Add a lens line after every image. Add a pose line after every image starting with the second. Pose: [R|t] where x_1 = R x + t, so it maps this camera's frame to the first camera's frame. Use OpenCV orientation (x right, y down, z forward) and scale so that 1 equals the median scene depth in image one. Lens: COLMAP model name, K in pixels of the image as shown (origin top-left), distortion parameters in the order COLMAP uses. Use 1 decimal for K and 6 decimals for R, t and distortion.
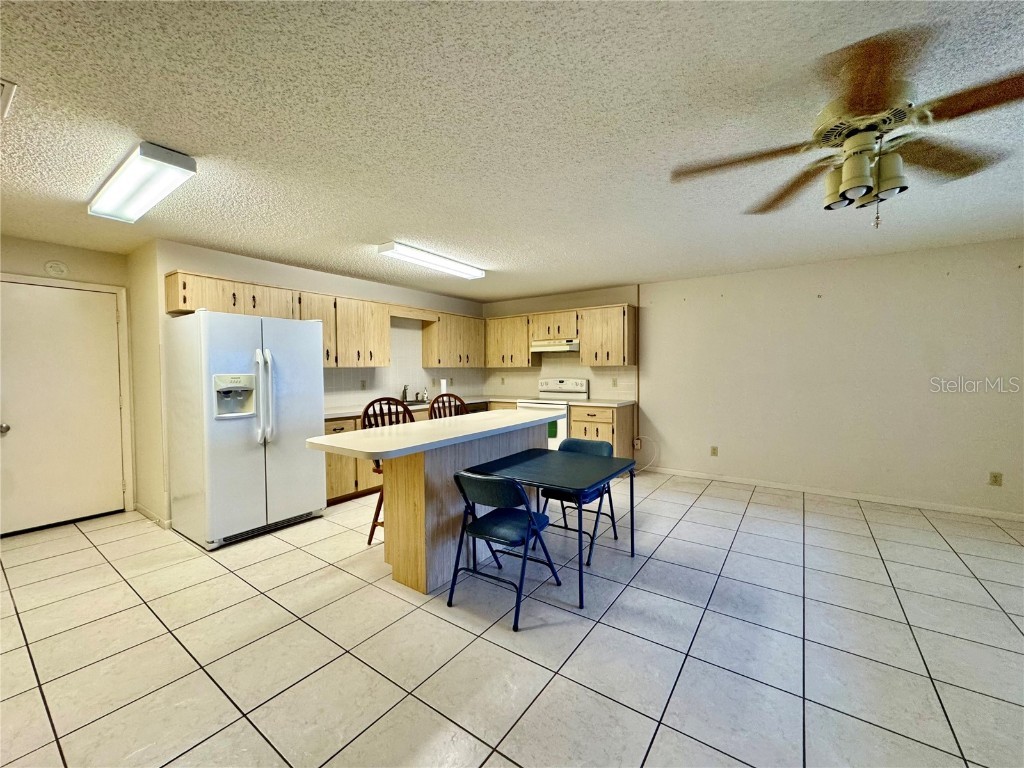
lens RADIAL K [[409.8, 0, 512.0], [0, 409.8, 384.0], [0, 0, 1]] dist [-0.003476, -0.000011]
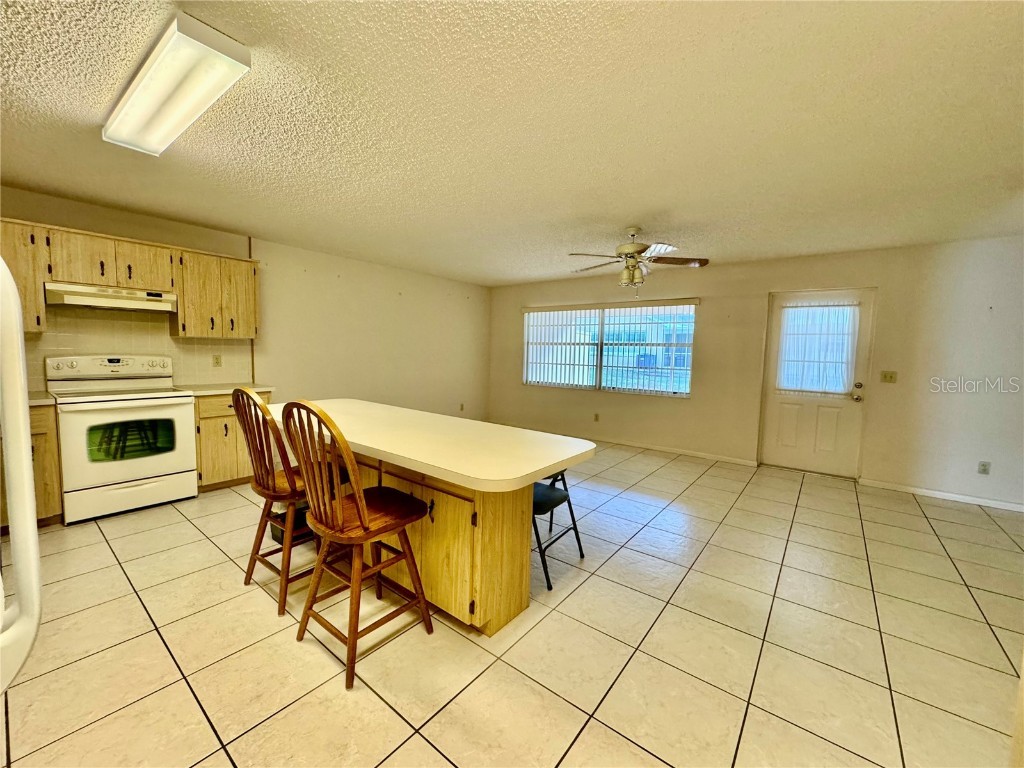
lens RADIAL K [[409.8, 0, 512.0], [0, 409.8, 384.0], [0, 0, 1]] dist [-0.003476, -0.000011]
pose [[0.047129, -0.073547, 0.996178, -0.571338], [0.009818, 0.997272, 0.073163, -0.013027], [-0.998841, 0.006333, 0.047722, 0.540543]]
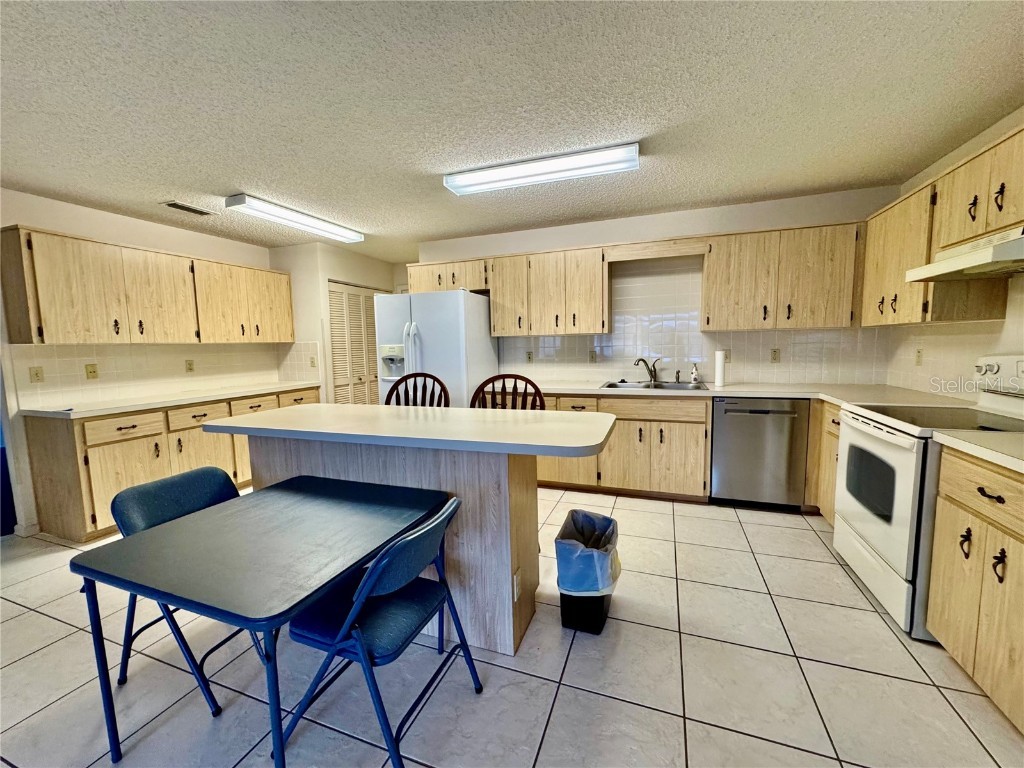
lens RADIAL K [[409.8, 0, 512.0], [0, 409.8, 384.0], [0, 0, 1]] dist [-0.003476, -0.000011]
pose [[0.257260, 0.098486, -0.961310, 0.415686], [-0.013125, 0.995057, 0.098431, -0.022926], [0.966253, -0.012706, 0.257281, 0.710332]]
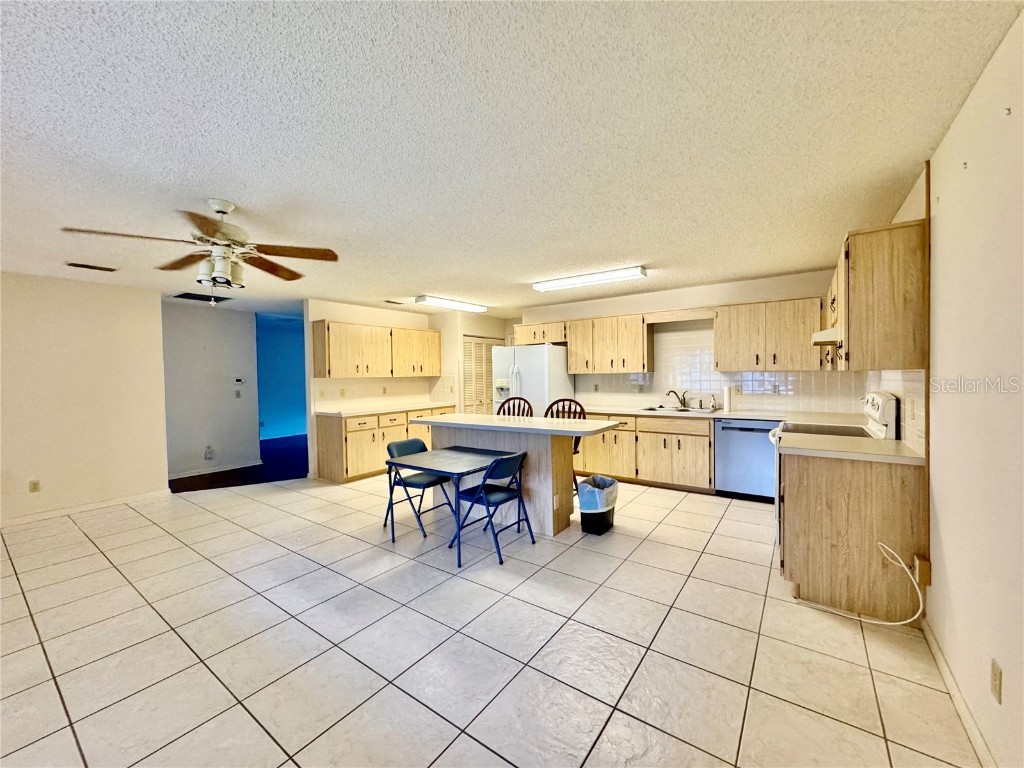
lens RADIAL K [[409.8, 0, 512.0], [0, 409.8, 384.0], [0, 0, 1]] dist [-0.003476, -0.000011]
pose [[-0.007061, 0.033113, -0.999427, 0.837892], [-0.017365, 0.999297, 0.033231, -0.045244], [0.999824, 0.017589, -0.006481, 0.729143]]
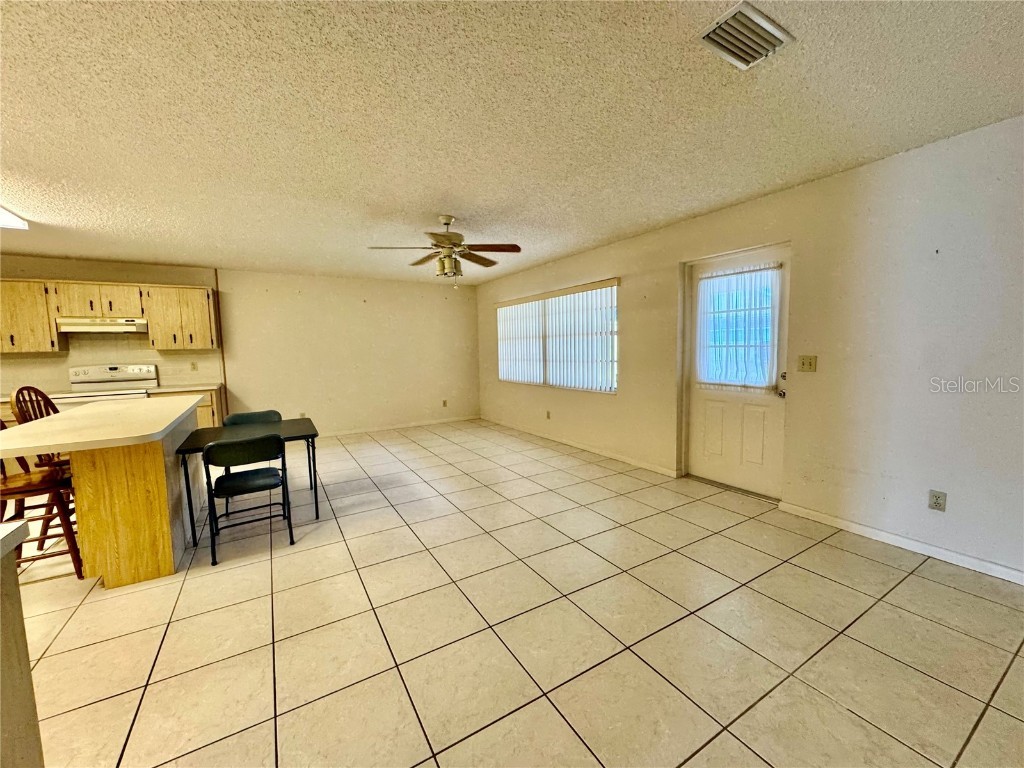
lens RADIAL K [[409.8, 0, 512.0], [0, 409.8, 384.0], [0, 0, 1]] dist [-0.003476, -0.000011]
pose [[0.403163, -0.084643, 0.911205, -0.411020], [0.049793, 0.996267, 0.070513, 0.009181], [-0.913772, 0.016943, 0.405873, -0.098559]]
